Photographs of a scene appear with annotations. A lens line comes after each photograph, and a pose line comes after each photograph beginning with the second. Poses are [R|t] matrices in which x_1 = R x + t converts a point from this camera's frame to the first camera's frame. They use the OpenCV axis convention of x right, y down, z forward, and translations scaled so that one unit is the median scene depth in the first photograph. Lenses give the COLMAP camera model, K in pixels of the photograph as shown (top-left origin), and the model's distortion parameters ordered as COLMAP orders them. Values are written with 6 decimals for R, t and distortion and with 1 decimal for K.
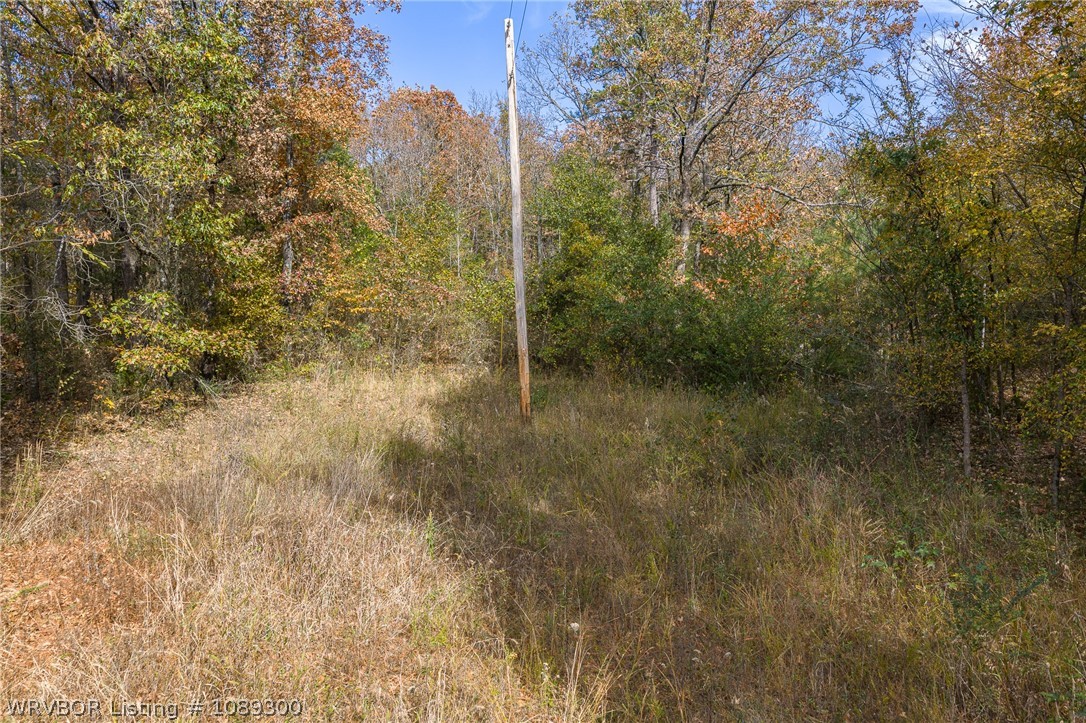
lens RADIAL K [[897.0, 0, 543.6], [0, 897.0, 360.7], [0, 0, 1]] dist [0.016395, -0.020188]
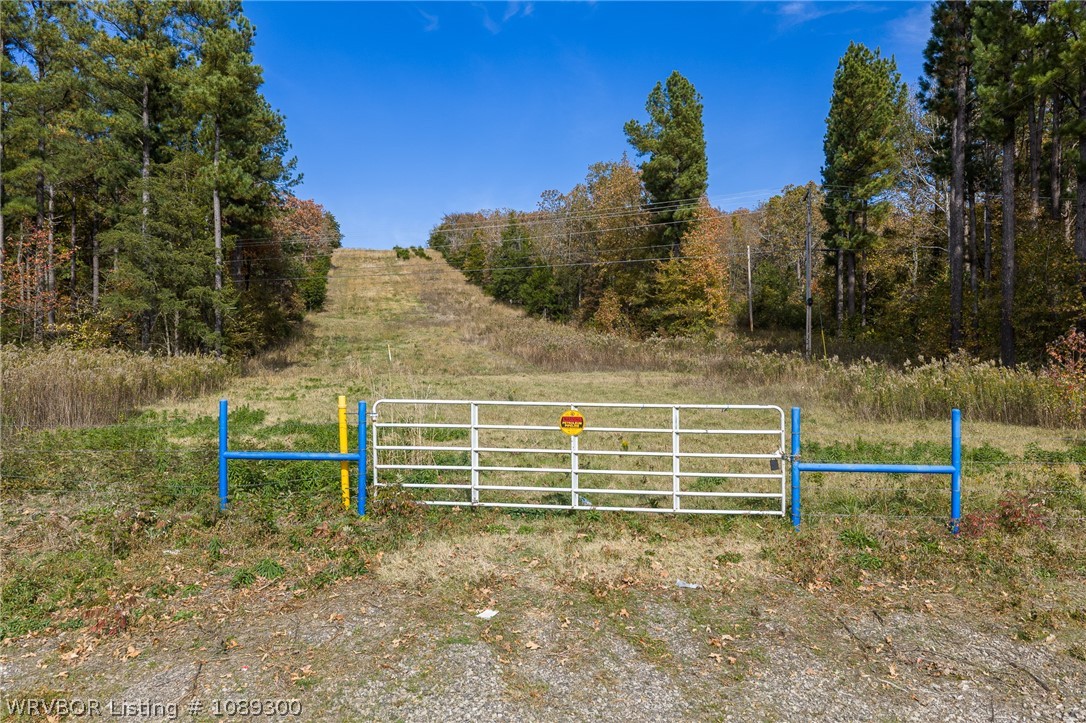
lens RADIAL K [[897.0, 0, 540.0], [0, 897.0, 369.2], [0, 0, 1]] dist [0.016395, -0.020188]
pose [[0.975242, 0.004143, -0.221102, -0.041280], [-0.002576, 0.999969, 0.007376, 0.143066], [0.221126, -0.006624, 0.975223, -2.543228]]
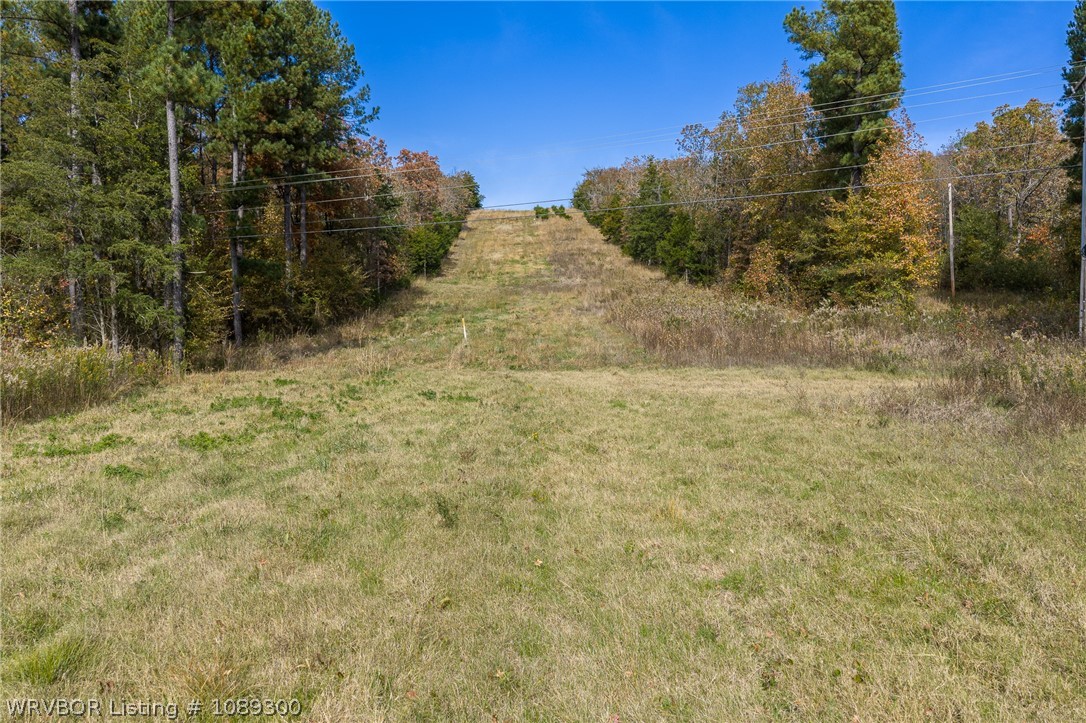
lens RADIAL K [[897.0, 0, 547.5], [0, 897.0, 358.0], [0, 0, 1]] dist [0.016395, -0.020188]
pose [[0.925423, 0.012916, -0.378715, -0.107381], [0.000825, 0.999348, 0.036100, 0.114067], [0.378934, -0.033720, 0.924809, -1.981336]]
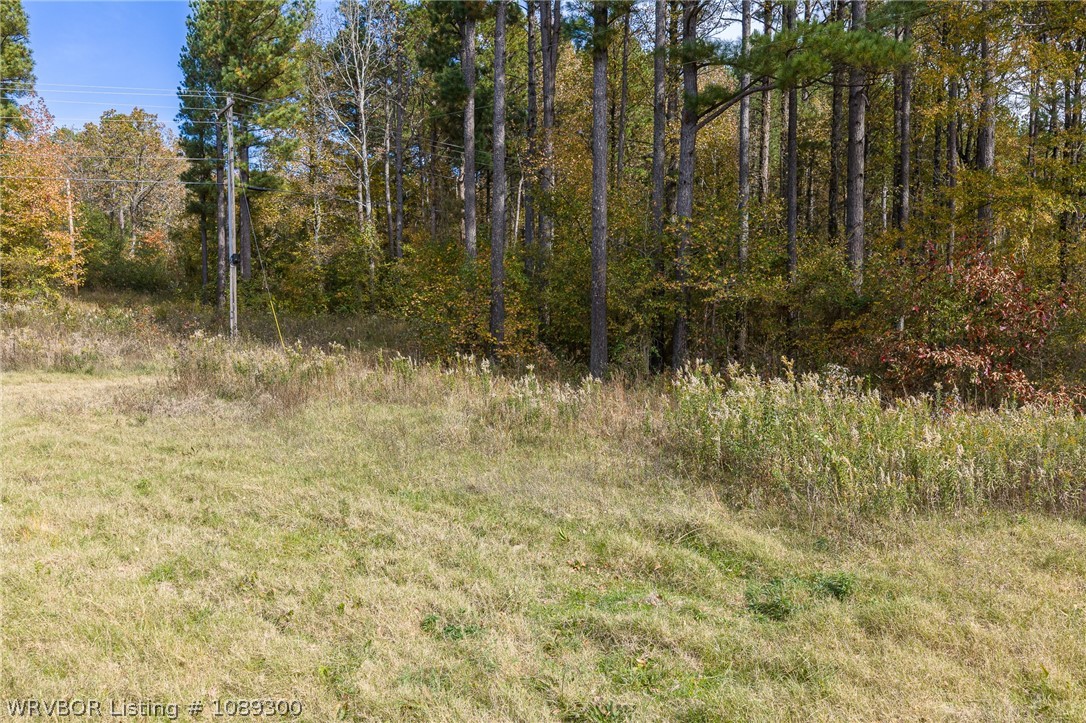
lens RADIAL K [[897.0, 0, 543.9], [0, 897.0, 361.8], [0, 0, 1]] dist [0.016395, -0.020188]
pose [[0.853974, -0.026254, 0.519653, -0.203818], [0.003833, 0.999017, 0.044174, 0.112767], [-0.520301, -0.035731, 0.853235, -2.013982]]
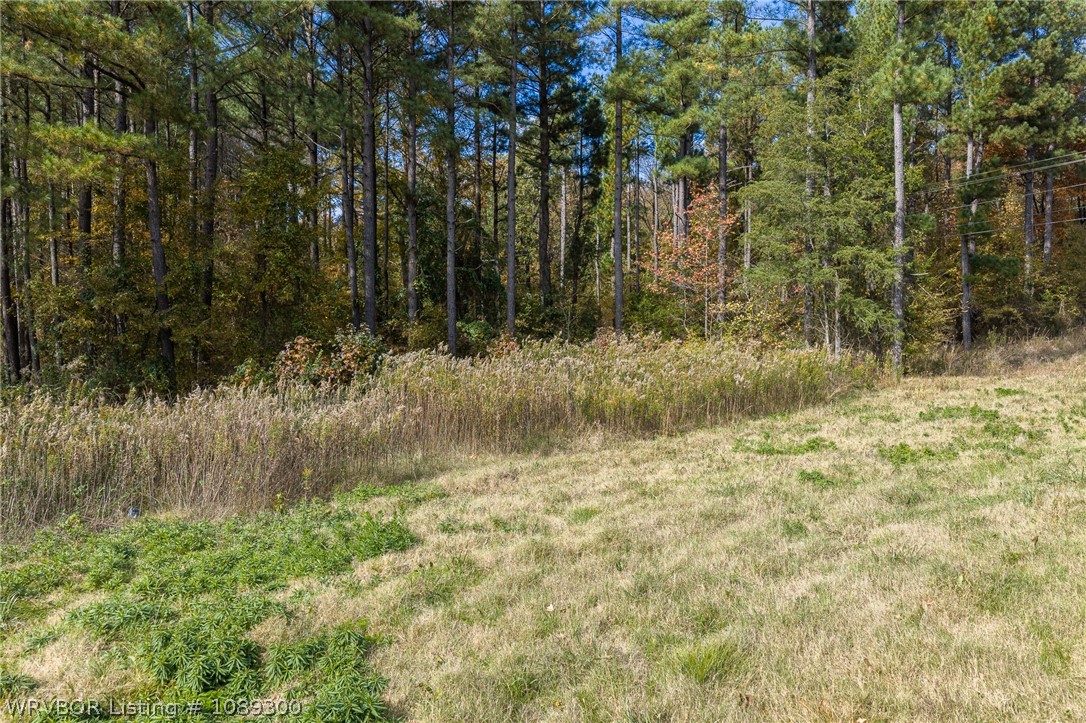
lens RADIAL K [[897.0, 0, 551.8], [0, 897.0, 361.2], [0, 0, 1]] dist [0.016395, -0.020188]
pose [[0.396518, 0.039226, -0.917188, -0.102494], [0.000356, 0.999080, 0.042882, 0.106514], [0.918027, -0.017330, 0.396139, -1.957870]]
